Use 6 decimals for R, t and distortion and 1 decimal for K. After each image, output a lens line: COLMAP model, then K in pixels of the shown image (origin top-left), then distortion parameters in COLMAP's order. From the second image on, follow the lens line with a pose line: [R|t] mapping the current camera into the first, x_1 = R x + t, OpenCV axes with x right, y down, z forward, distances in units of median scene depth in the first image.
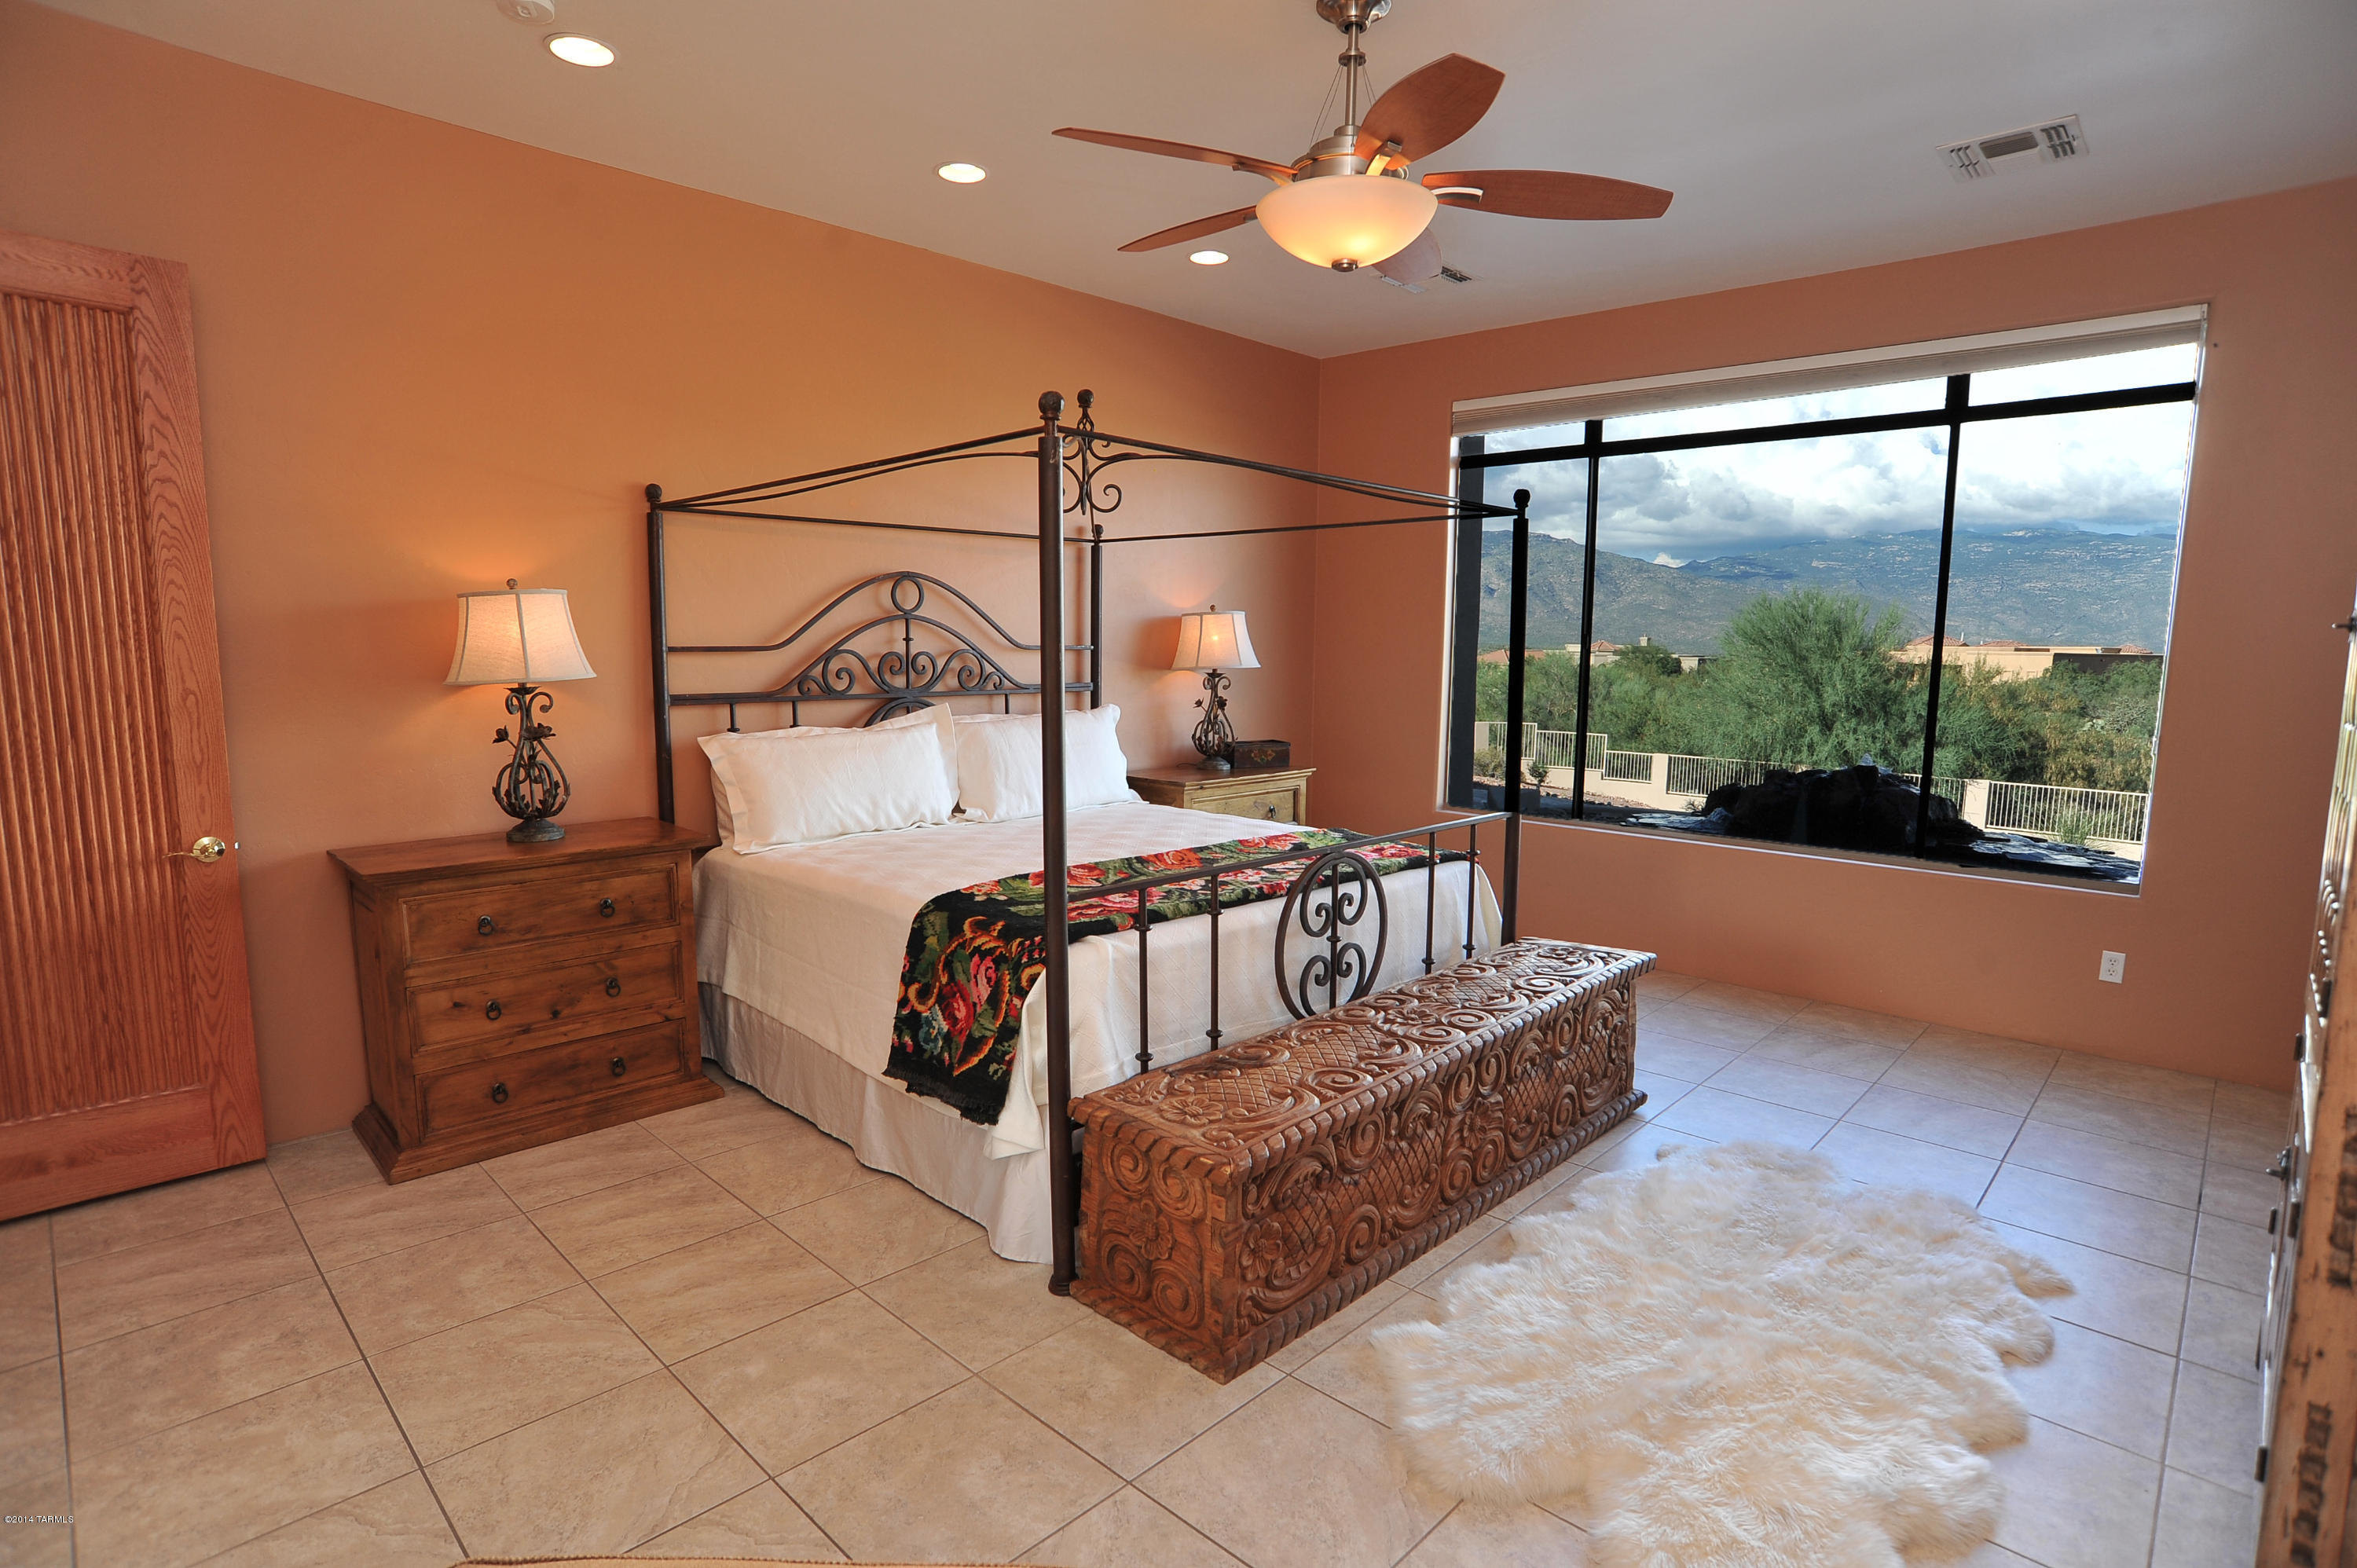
lens RADIAL K [[1217.5, 0, 1168.9], [0, 1217.5, 787.0], [0, 0, 1]] dist [-0.023746, -0.000044]
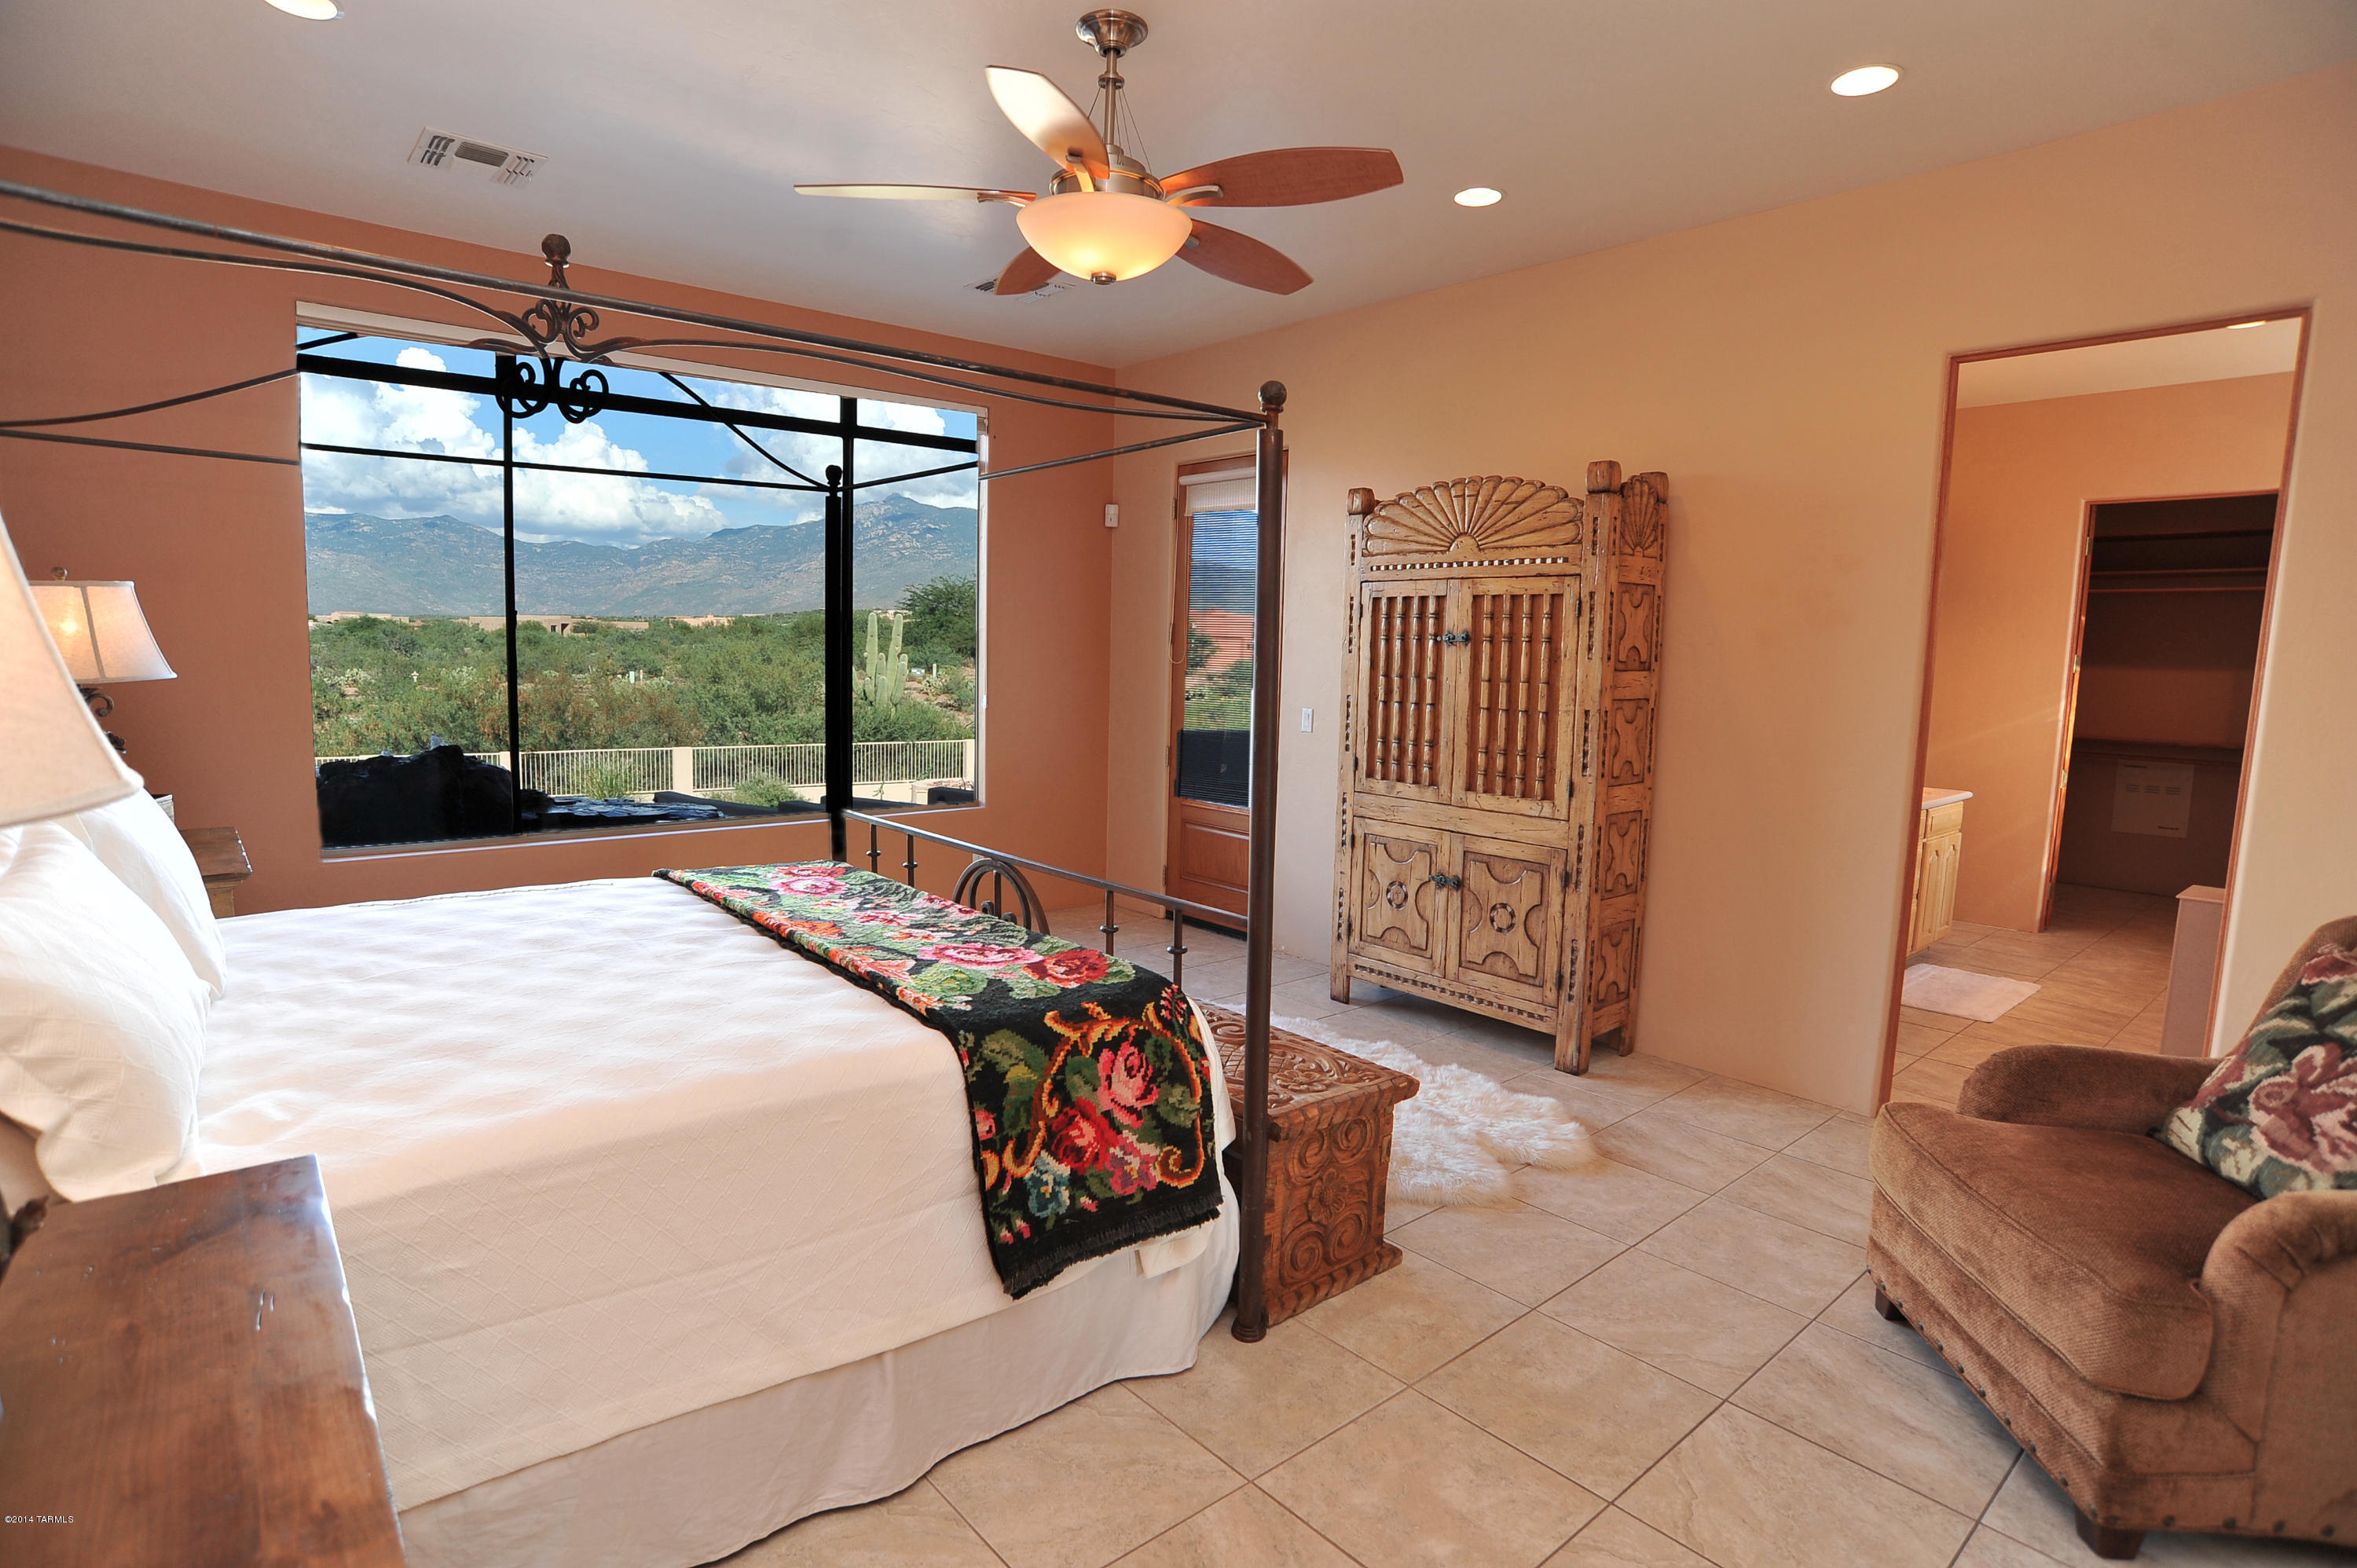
lens RADIAL K [[1217.5, 0, 1168.5], [0, 1217.5, 782.8], [0, 0, 1]] dist [-0.023746, -0.000044]
pose [[0.096605, -0.128567, 0.986984, -0.667088], [0.110834, 0.986845, 0.117700, -0.088110], [-0.989133, 0.098021, 0.109583, 0.631778]]
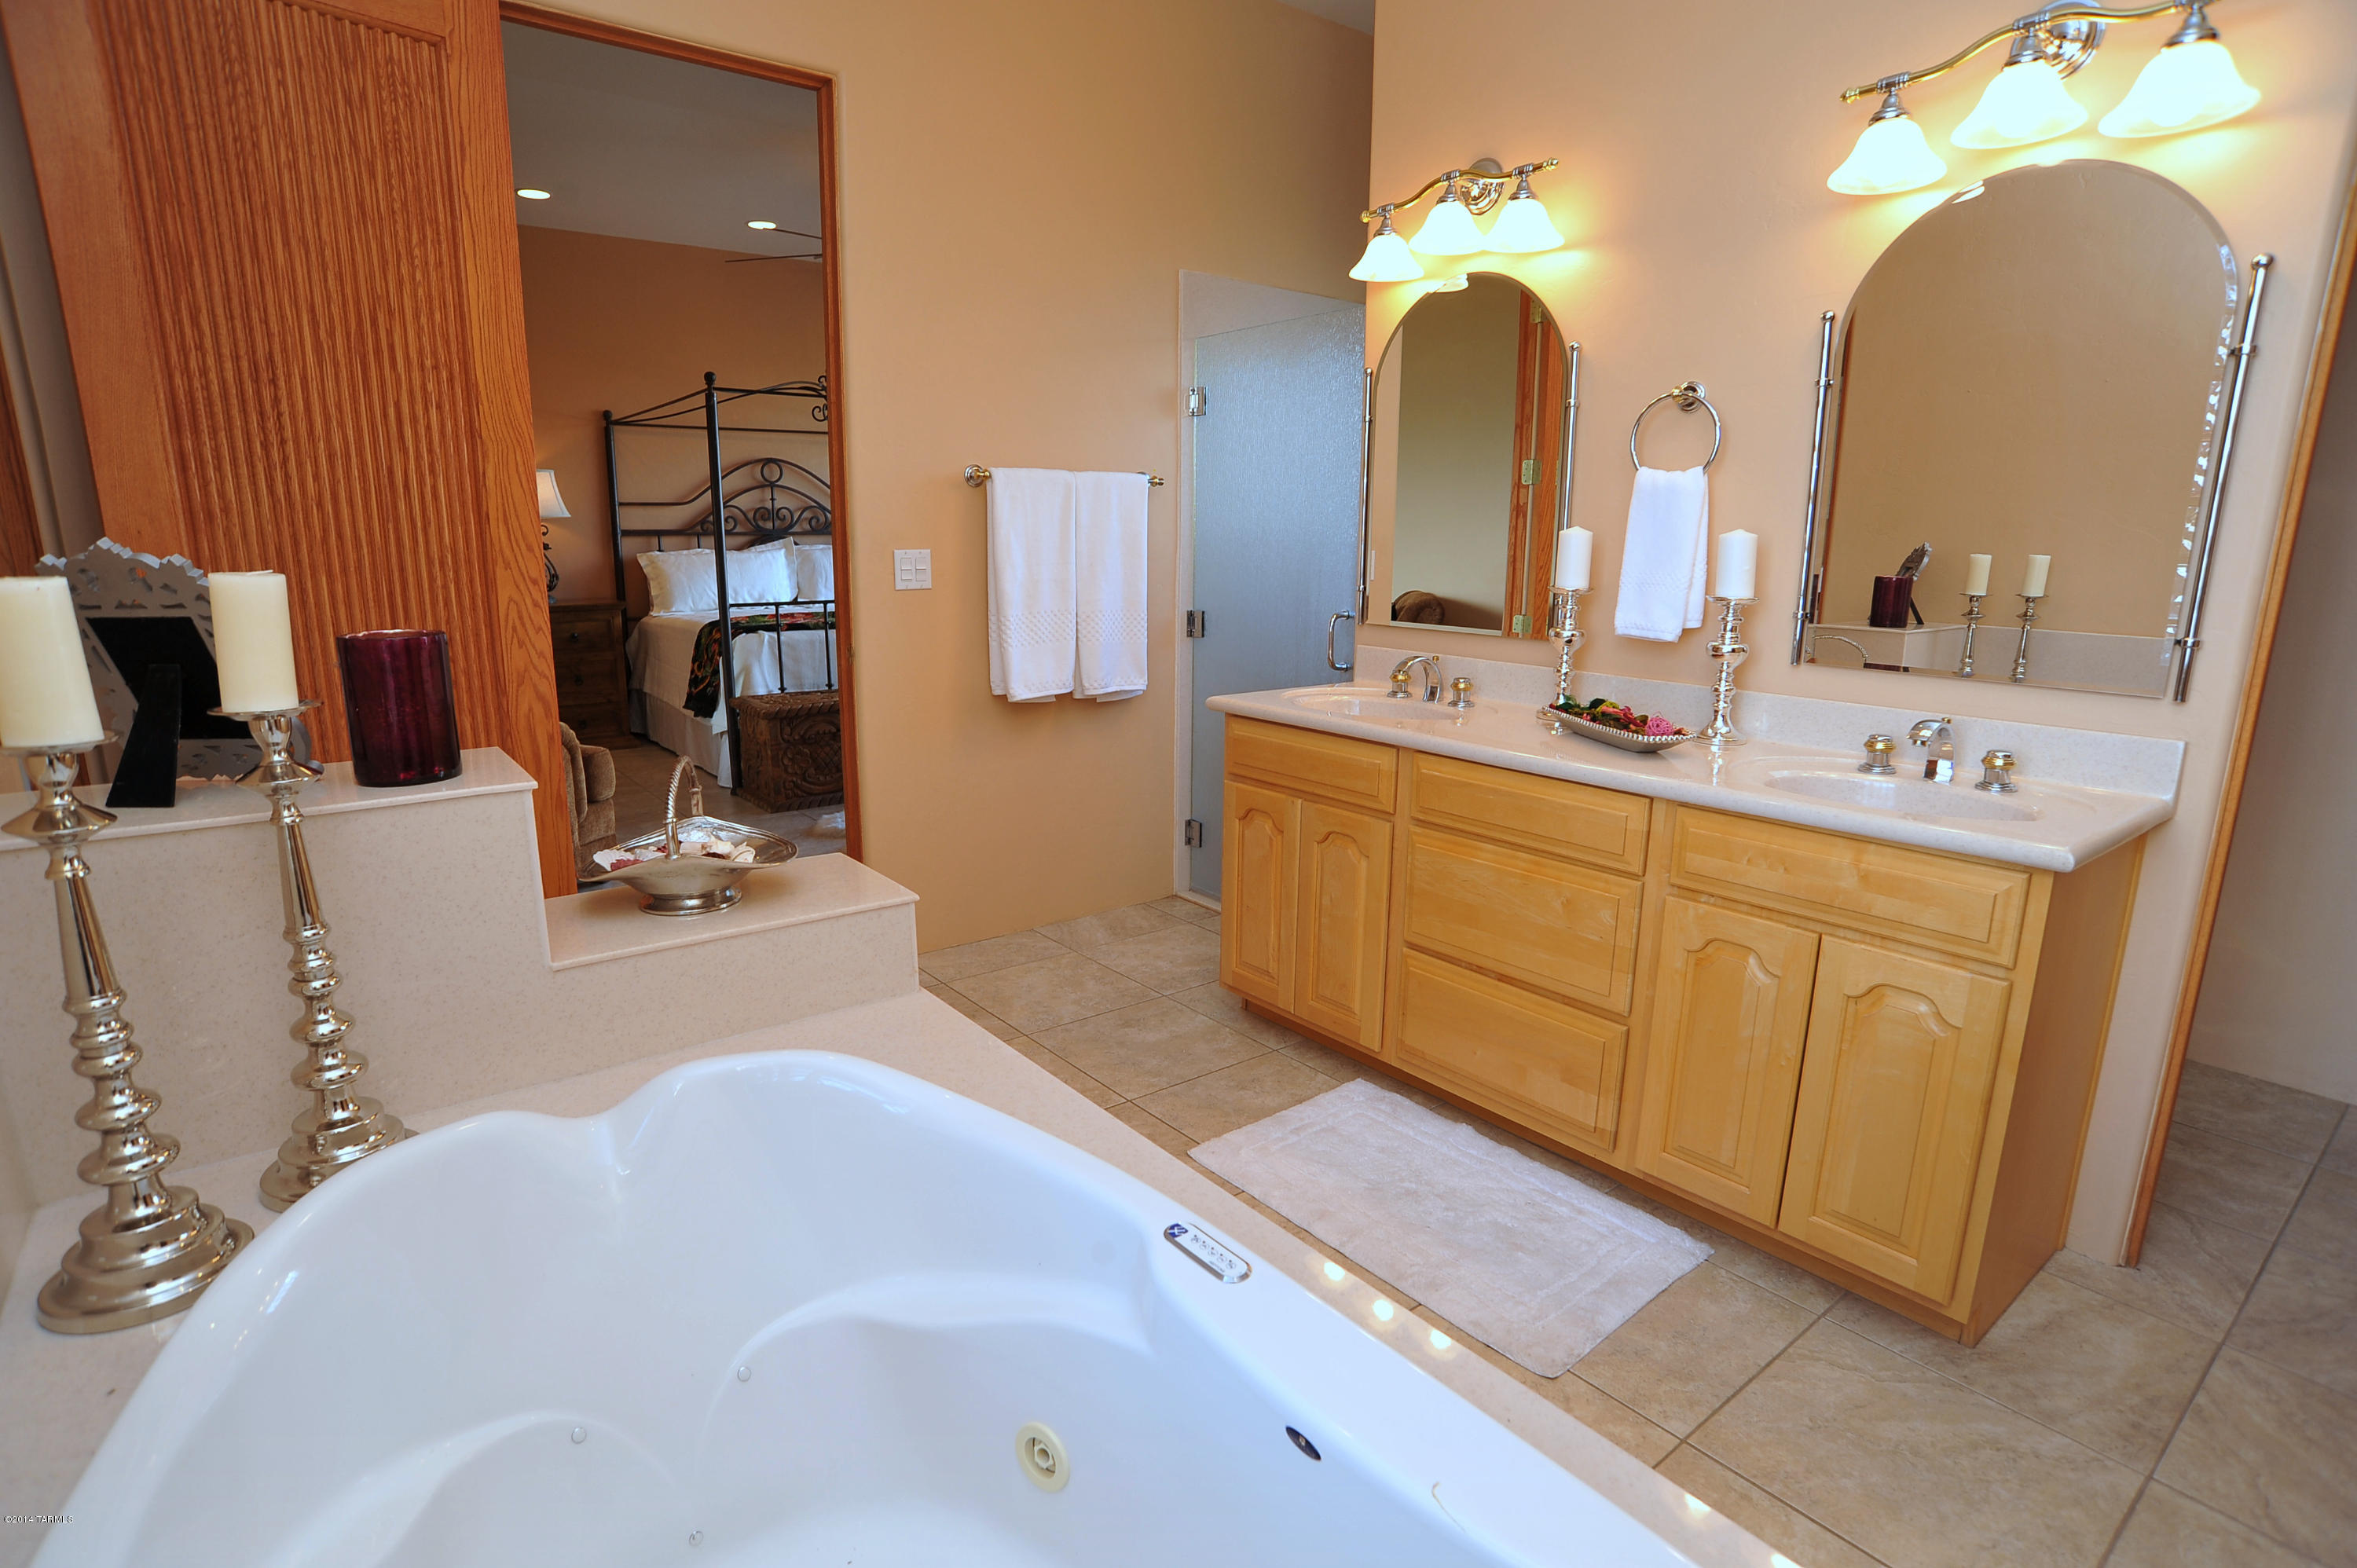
lens RADIAL K [[1217.5, 0, 1177.6], [0, 1217.5, 783.7], [0, 0, 1]] dist [-0.023746, -0.000044]
pose [[0.991079, 0.021880, -0.131467, 0.672064], [-0.010572, 0.996230, 0.086101, 0.140806], [0.132855, -0.083943, 0.987574, -0.713135]]
